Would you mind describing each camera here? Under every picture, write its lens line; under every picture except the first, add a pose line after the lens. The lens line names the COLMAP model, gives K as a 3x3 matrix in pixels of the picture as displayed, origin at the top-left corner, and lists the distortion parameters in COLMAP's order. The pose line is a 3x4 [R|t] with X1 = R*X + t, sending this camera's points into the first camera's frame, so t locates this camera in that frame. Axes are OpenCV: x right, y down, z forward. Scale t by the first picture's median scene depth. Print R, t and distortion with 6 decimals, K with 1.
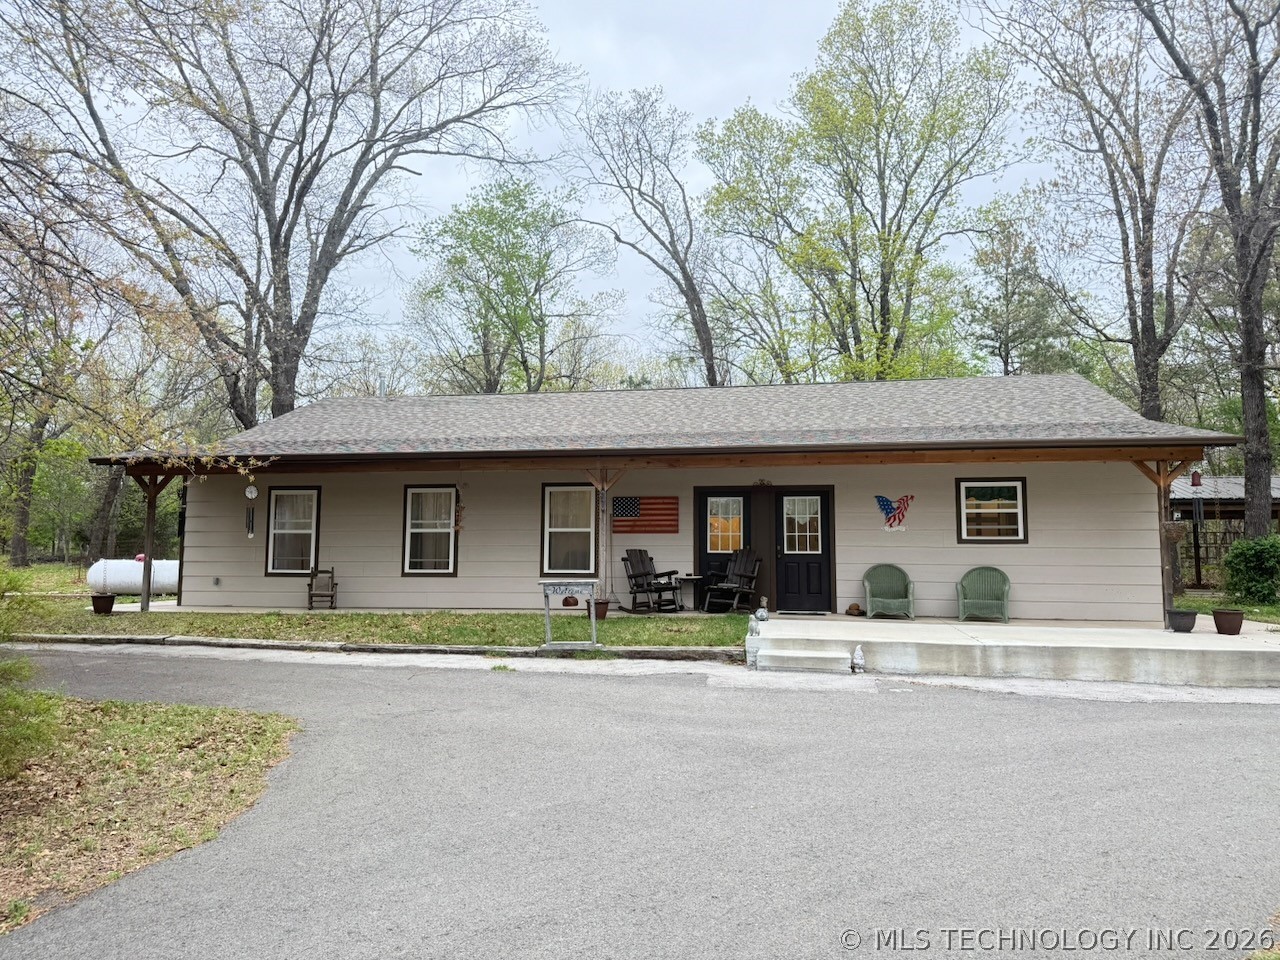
lens RADIAL K [[909.1, 0, 638.2], [0, 909.1, 476.9], [0, 0, 1]] dist [0.029980, -0.036208]
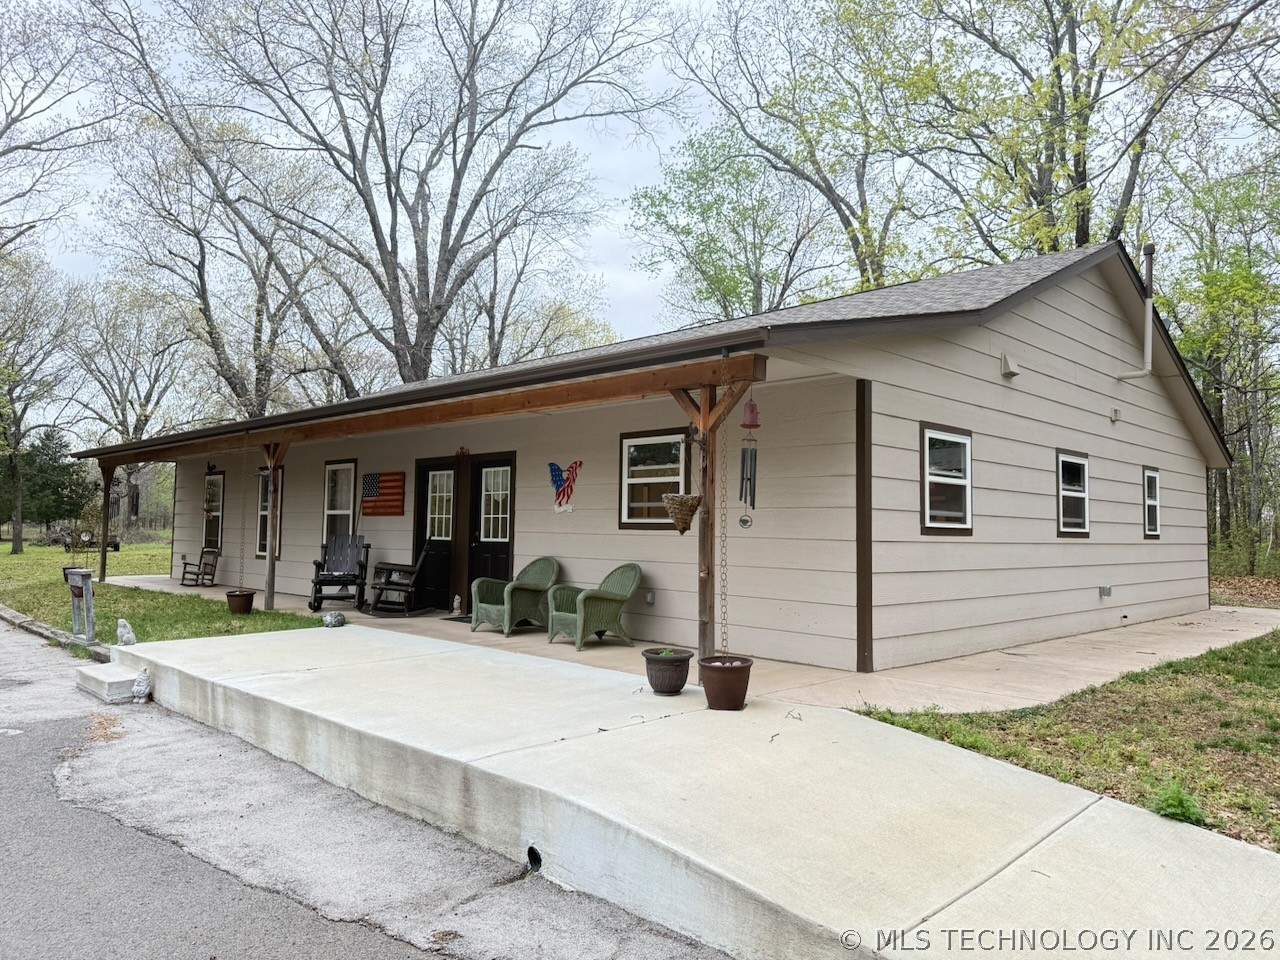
lens RADIAL K [[909.1, 0, 640.1], [0, 909.1, 482.1], [0, 0, 1]] dist [0.029980, -0.036208]
pose [[0.833491, -0.023697, -0.552024, 0.711158], [0.040638, 0.999003, 0.018473, 0.024806], [0.551036, -0.037830, 0.833623, 0.423796]]
